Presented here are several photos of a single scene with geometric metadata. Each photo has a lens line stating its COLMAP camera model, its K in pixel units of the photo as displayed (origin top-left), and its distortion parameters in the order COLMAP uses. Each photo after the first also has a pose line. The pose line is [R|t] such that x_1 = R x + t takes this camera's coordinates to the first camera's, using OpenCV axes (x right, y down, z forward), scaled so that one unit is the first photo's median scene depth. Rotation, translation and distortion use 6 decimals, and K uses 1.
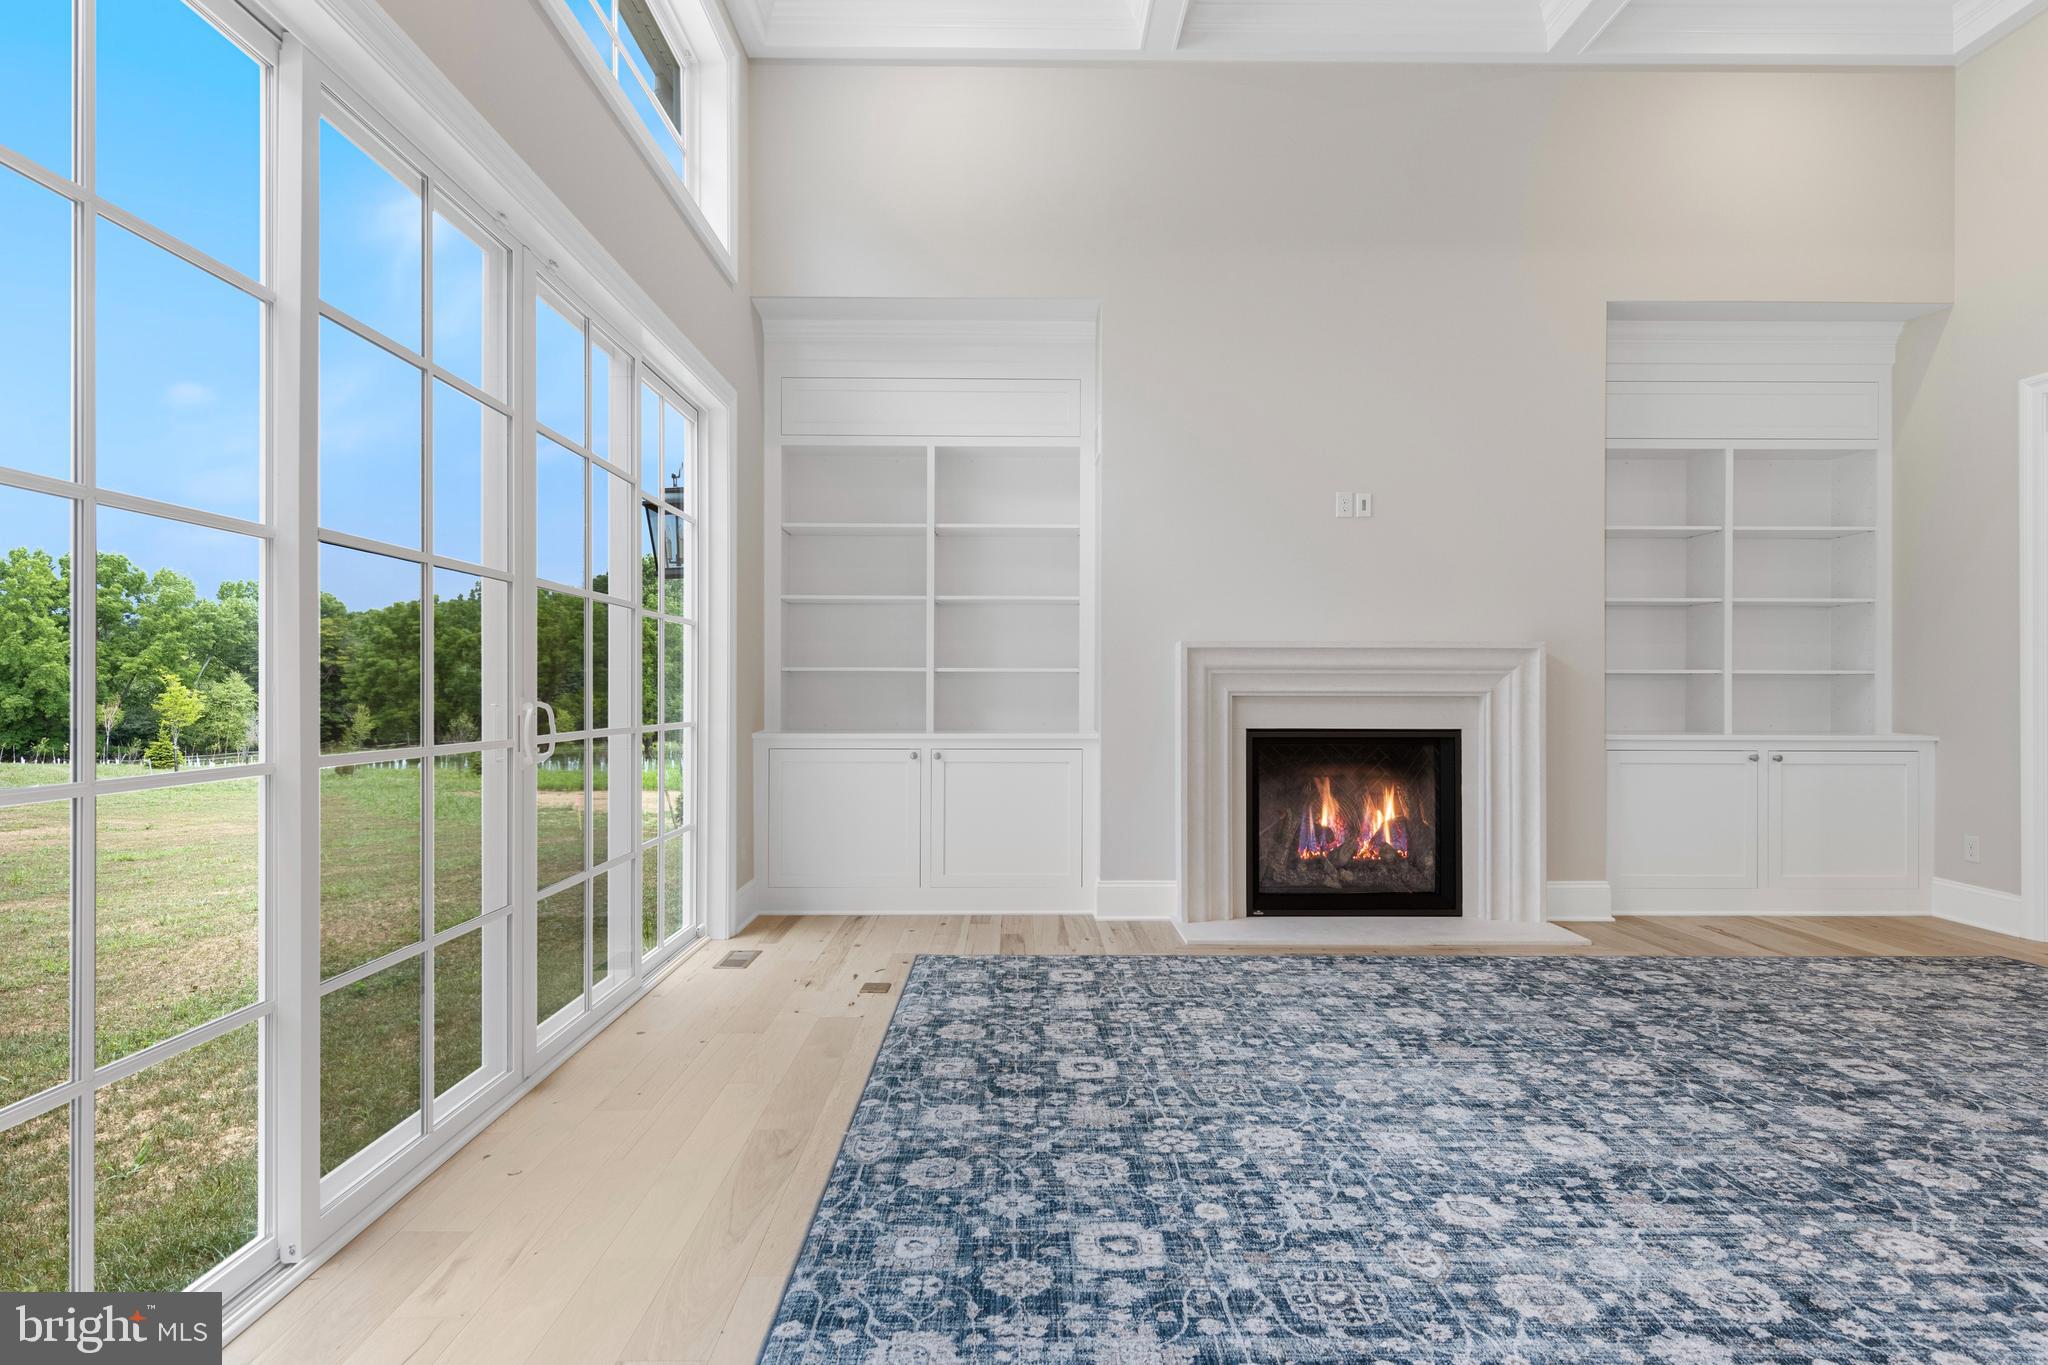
lens RADIAL K [[1051.1, 0, 1031.5], [0, 1051.1, 691.6], [0, 0, 1]] dist [0.013445, -0.004898]
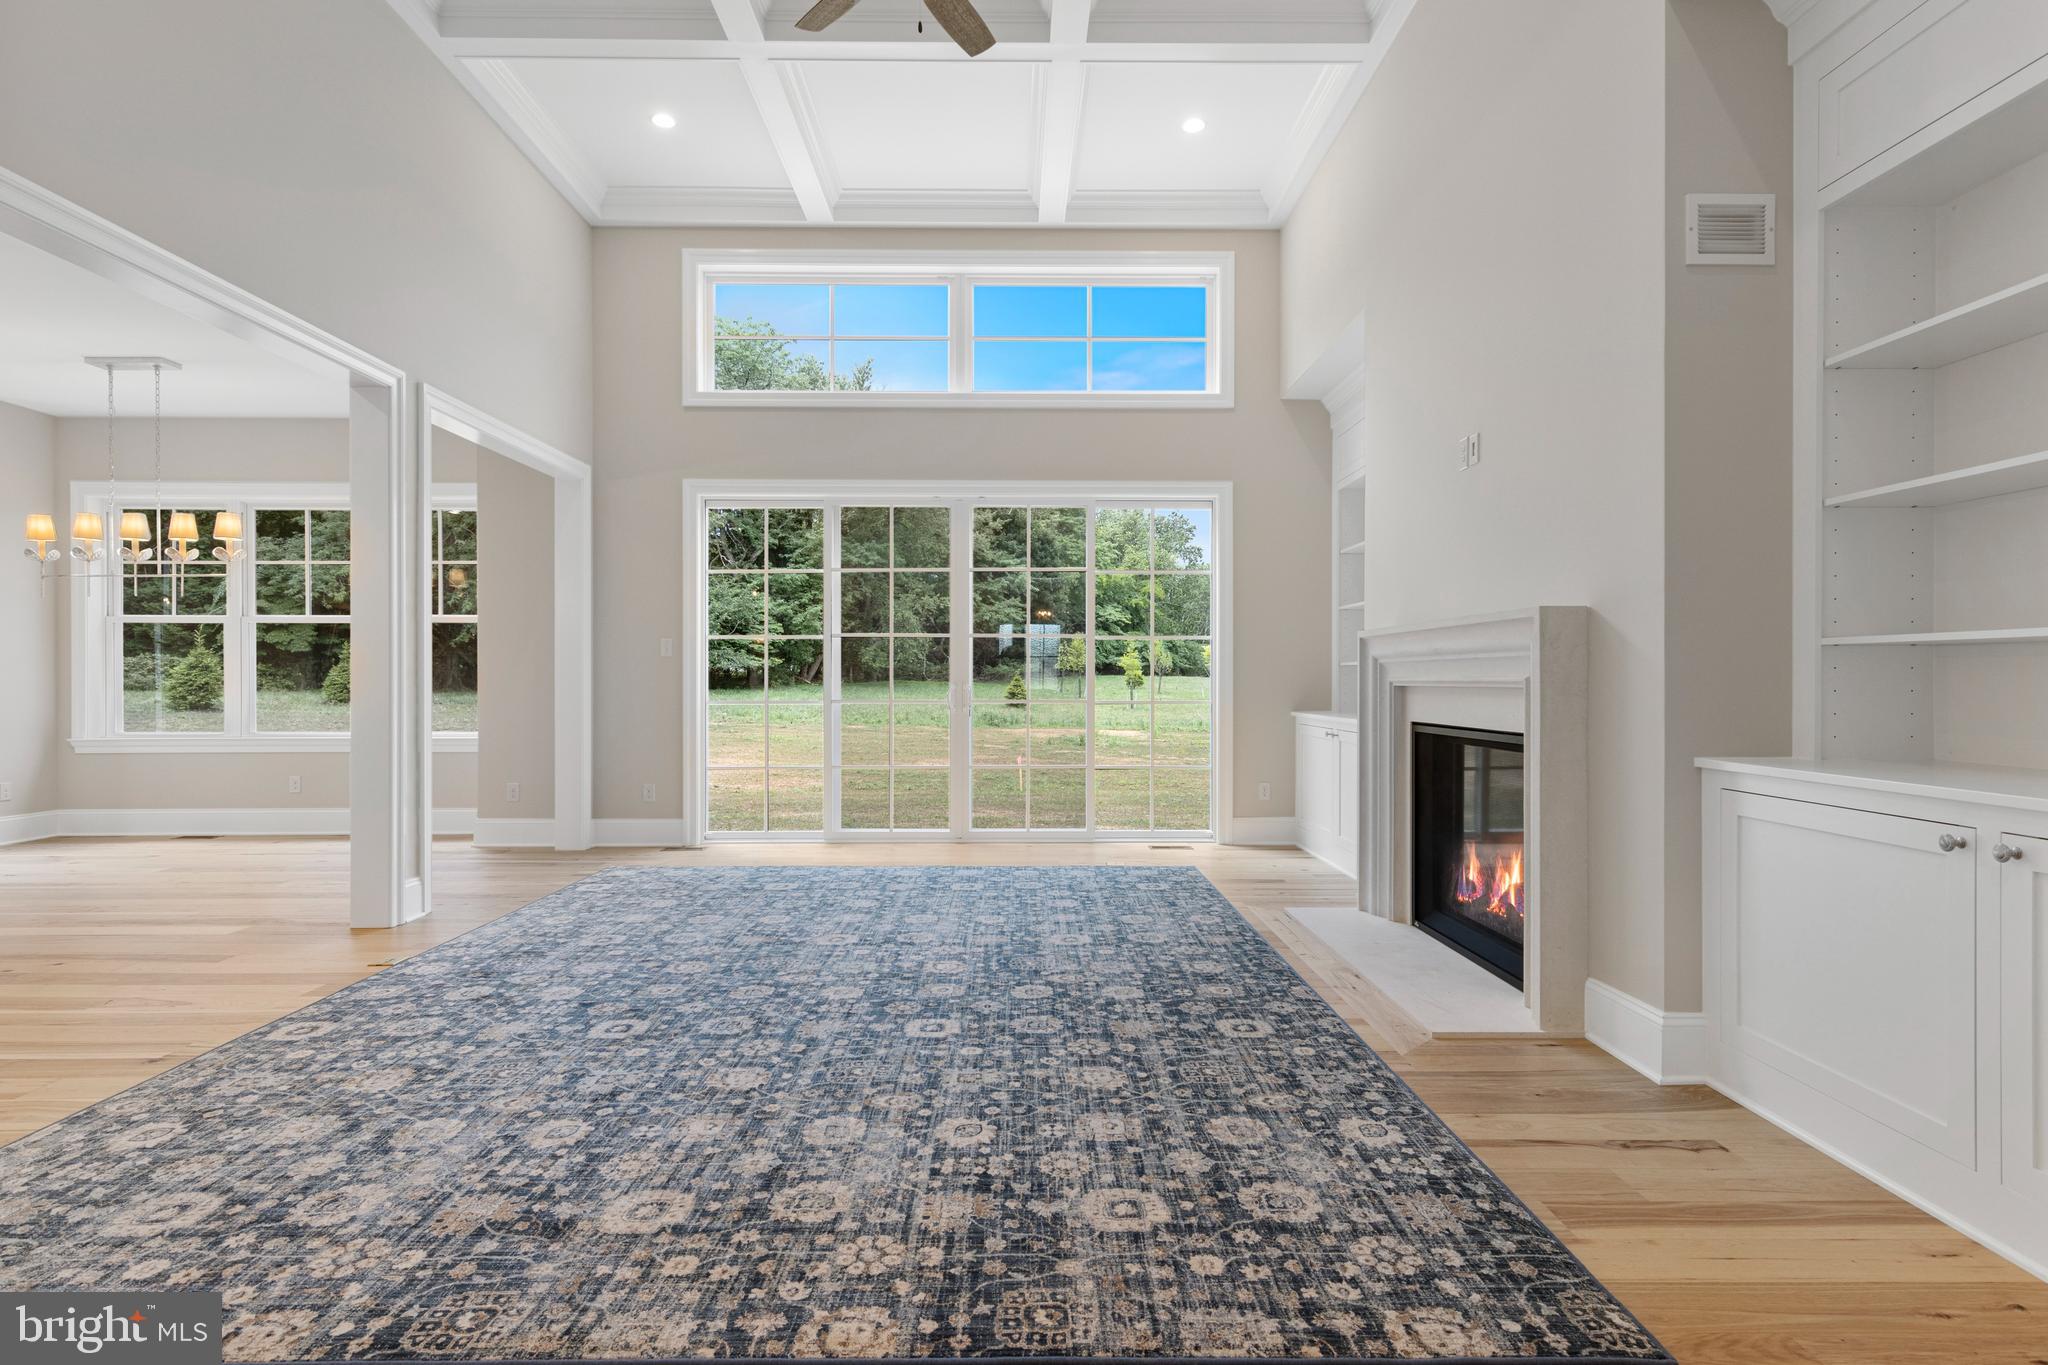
lens RADIAL K [[1051.1, 0, 1041.0], [0, 1051.1, 682.6], [0, 0, 1]] dist [0.013445, -0.004898]
pose [[0.010419, -0.001454, -0.999945, 1.063024], [-0.004065, 0.999991, -0.001497, 0.000536], [0.999937, 0.004080, 0.010413, 0.721572]]
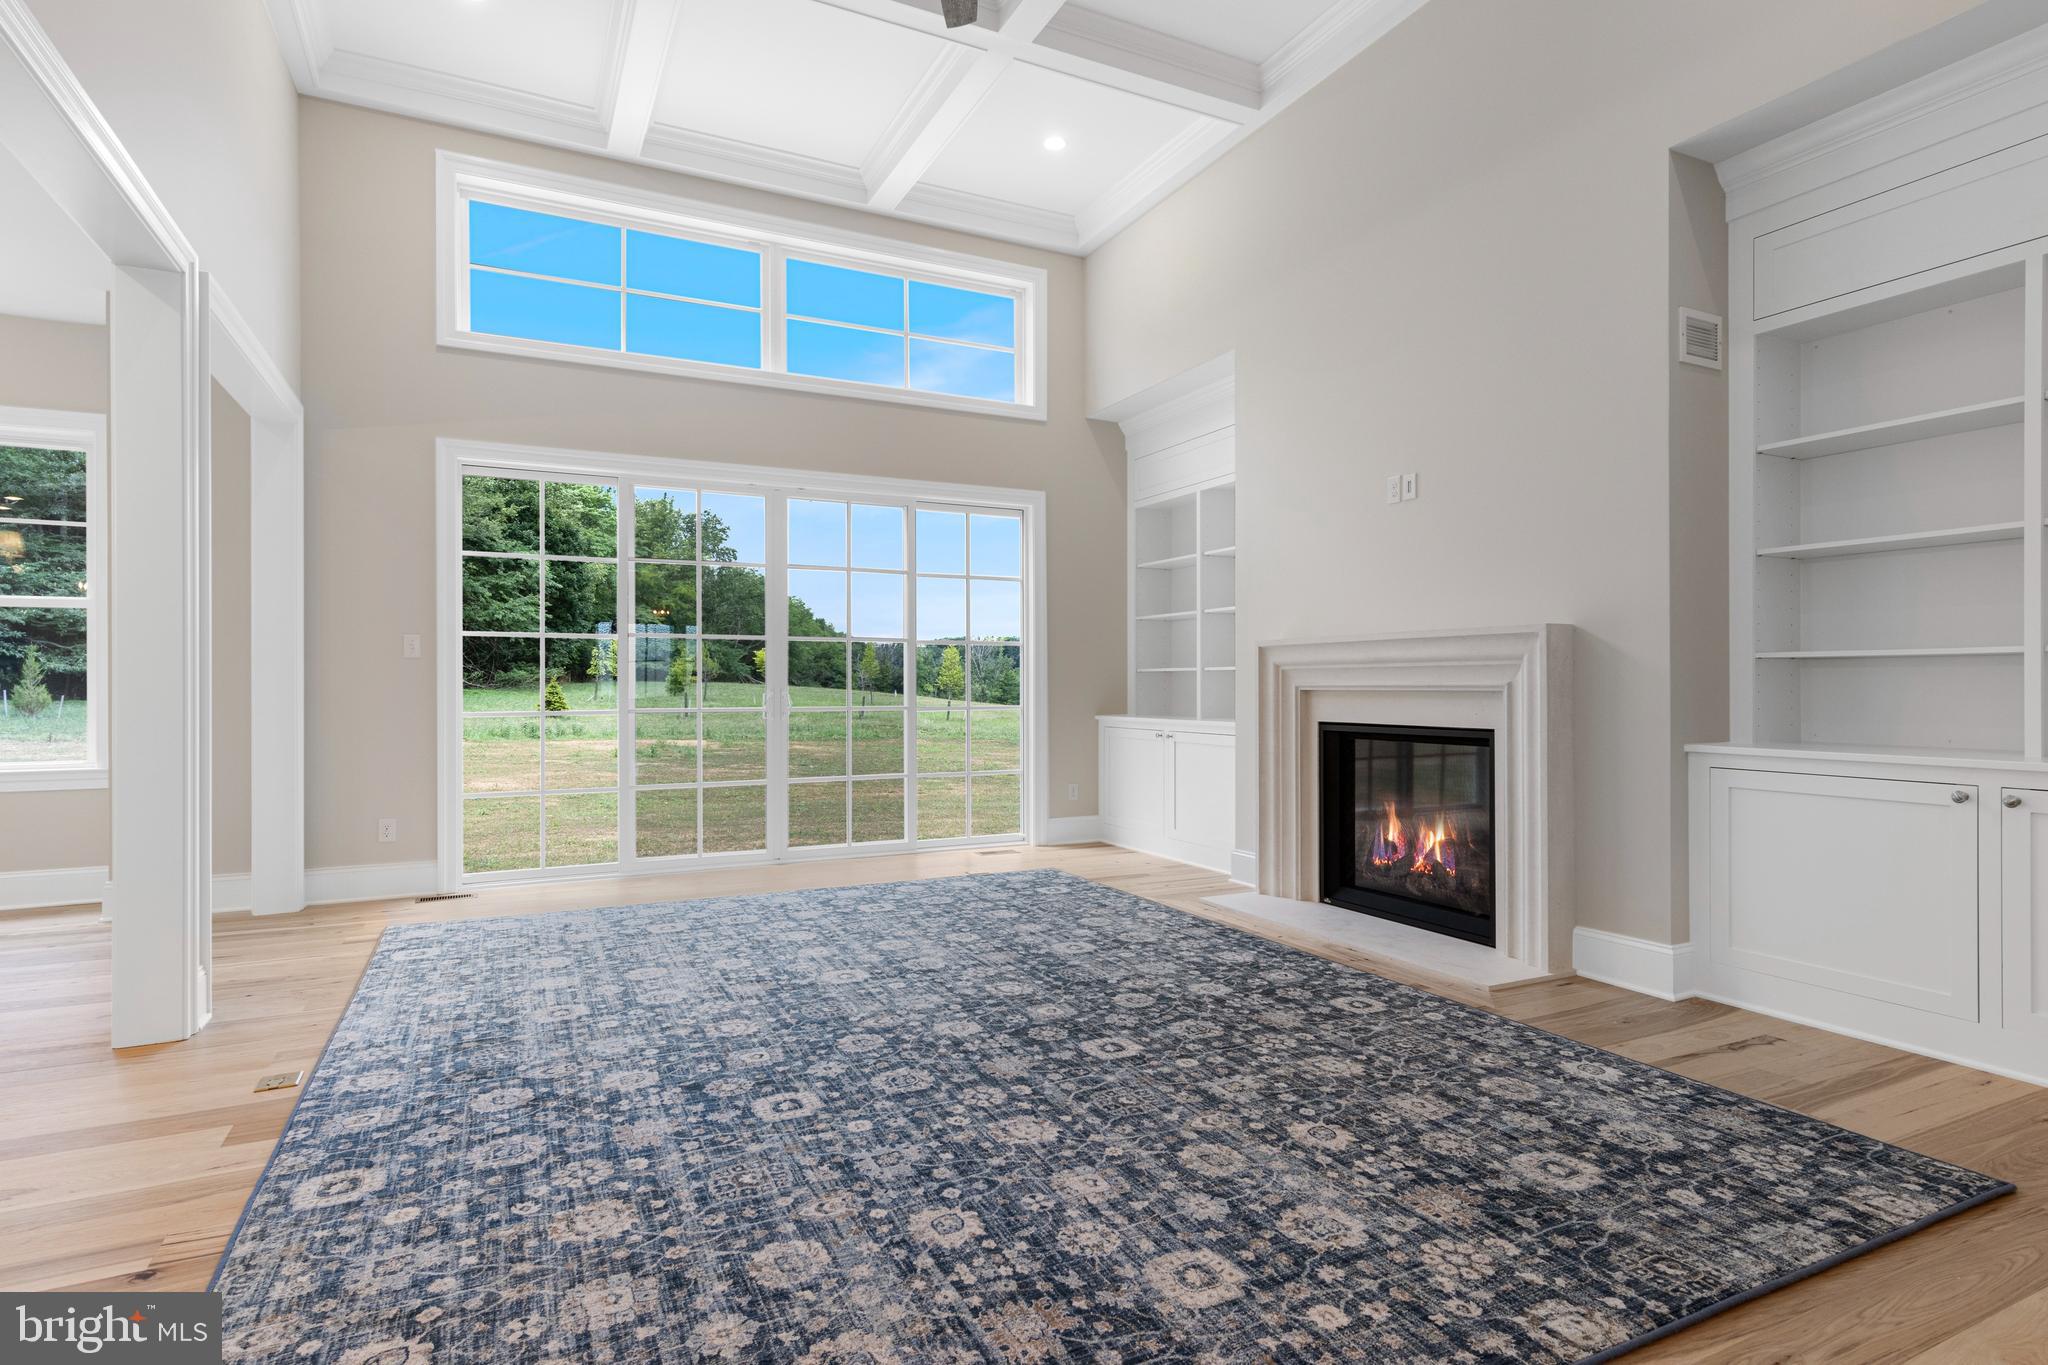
lens RADIAL K [[1051.1, 0, 1044.5], [0, 1051.1, 683.5], [0, 0, 1]] dist [0.013445, -0.004898]
pose [[0.445037, -0.006719, -0.895487, 0.962212], [0.000171, 0.999972, -0.007418, 0.001710], [0.895512, 0.003149, 0.445026, 0.376085]]
